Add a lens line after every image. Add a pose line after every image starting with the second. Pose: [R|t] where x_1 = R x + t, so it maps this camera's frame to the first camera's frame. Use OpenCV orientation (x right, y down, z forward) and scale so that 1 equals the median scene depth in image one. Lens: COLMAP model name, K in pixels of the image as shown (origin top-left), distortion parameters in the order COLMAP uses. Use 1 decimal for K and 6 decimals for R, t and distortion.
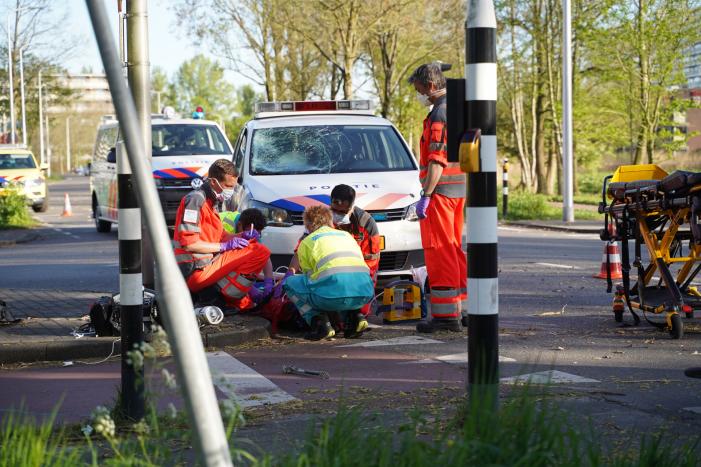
lens RADIAL K [[1405.5, 0, 348.0], [0, 1405.5, 232.1], [0, 0, 1]] dist [0.278207, 0.000000]
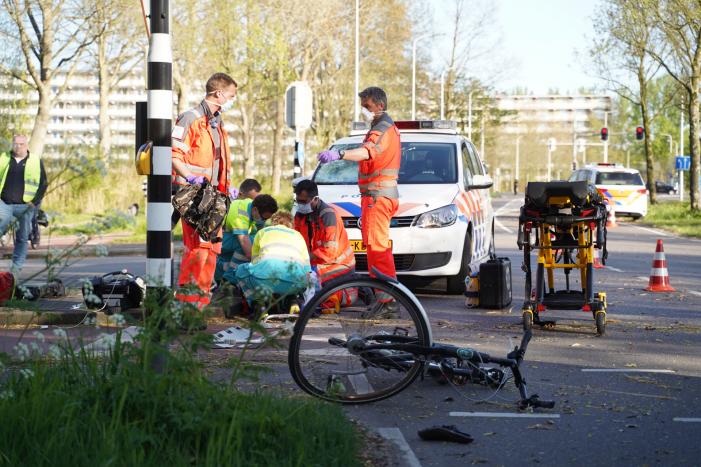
lens RADIAL K [[1405.5, 0, 348.3], [0, 1405.5, 231.9], [0, 0, 1]] dist [0.278207, 0.000000]
pose [[0.947941, 0.032370, -0.316795, 0.294118], [-0.036946, 0.999282, -0.008446, 0.005934], [0.316295, 0.019710, 0.948456, -0.070759]]
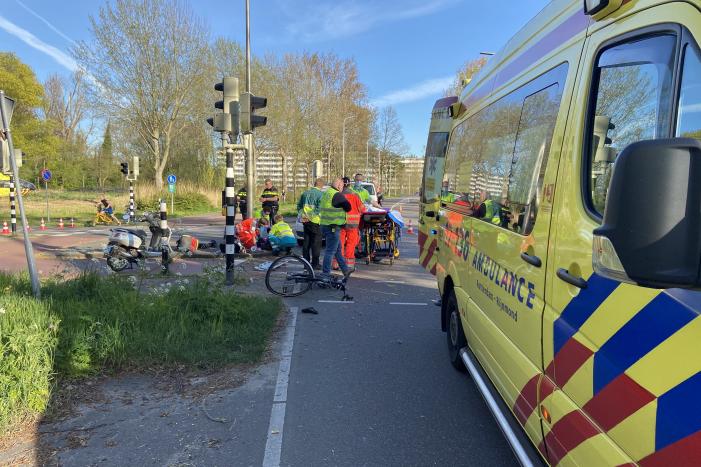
lens RADIAL K [[514.6, 0, 354.4], [0, 514.6, 240.0], [0, 0, 1]] dist [0.052153, 0.000046]
pose [[0.950913, 0.057985, -0.303977, 0.366957], [-0.043518, 0.997584, 0.054160, -0.029729], [0.306383, -0.038273, 0.951139, -0.090425]]
